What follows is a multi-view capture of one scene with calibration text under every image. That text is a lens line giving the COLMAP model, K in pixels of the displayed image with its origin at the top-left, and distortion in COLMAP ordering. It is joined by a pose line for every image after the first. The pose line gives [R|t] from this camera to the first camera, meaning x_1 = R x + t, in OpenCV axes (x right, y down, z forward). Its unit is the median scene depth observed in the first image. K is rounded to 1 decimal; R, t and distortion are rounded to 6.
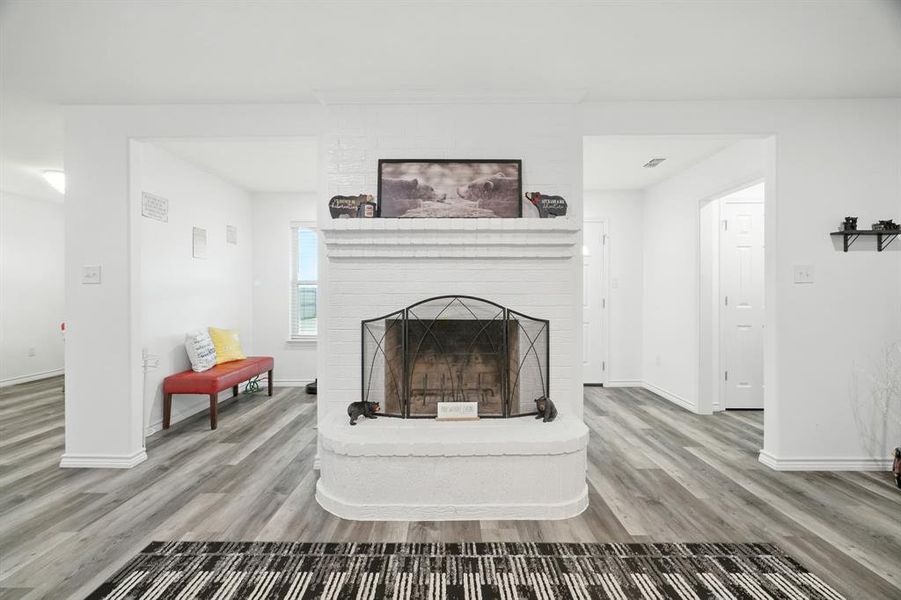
lens RADIAL K [[391.9, 0, 443.9], [0, 391.9, 296.1], [0, 0, 1]] dist [-0.004166, 0.000127]
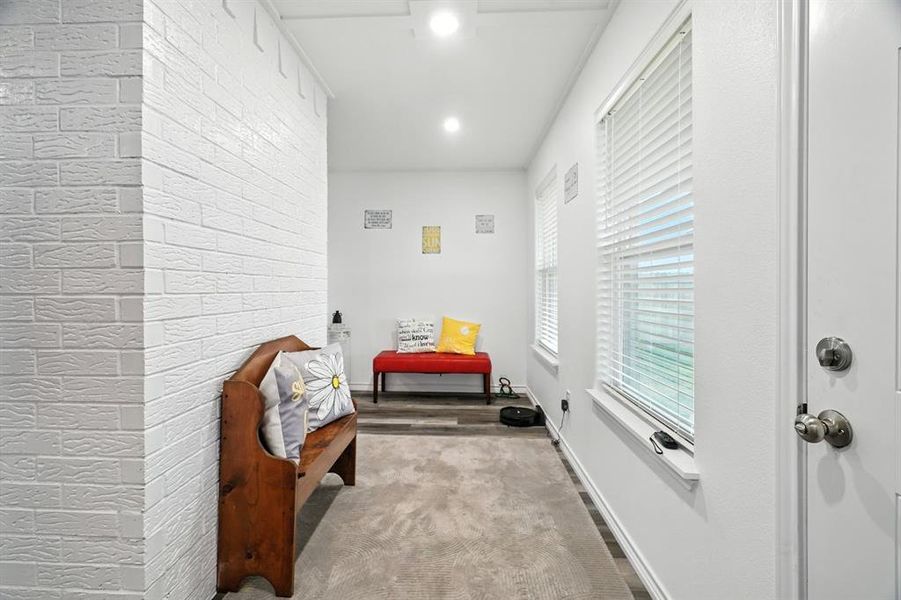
lens RADIAL K [[403.0, 0, 437.4], [0, 403.0, 287.9], [0, 0, 1]] dist [-0.000226, 0.000028]
pose [[-0.049432, 0.001228, -0.998777, 0.776654], [-0.010813, 0.999940, 0.001765, -0.001851], [0.998719, 0.010887, -0.049416, 1.639245]]
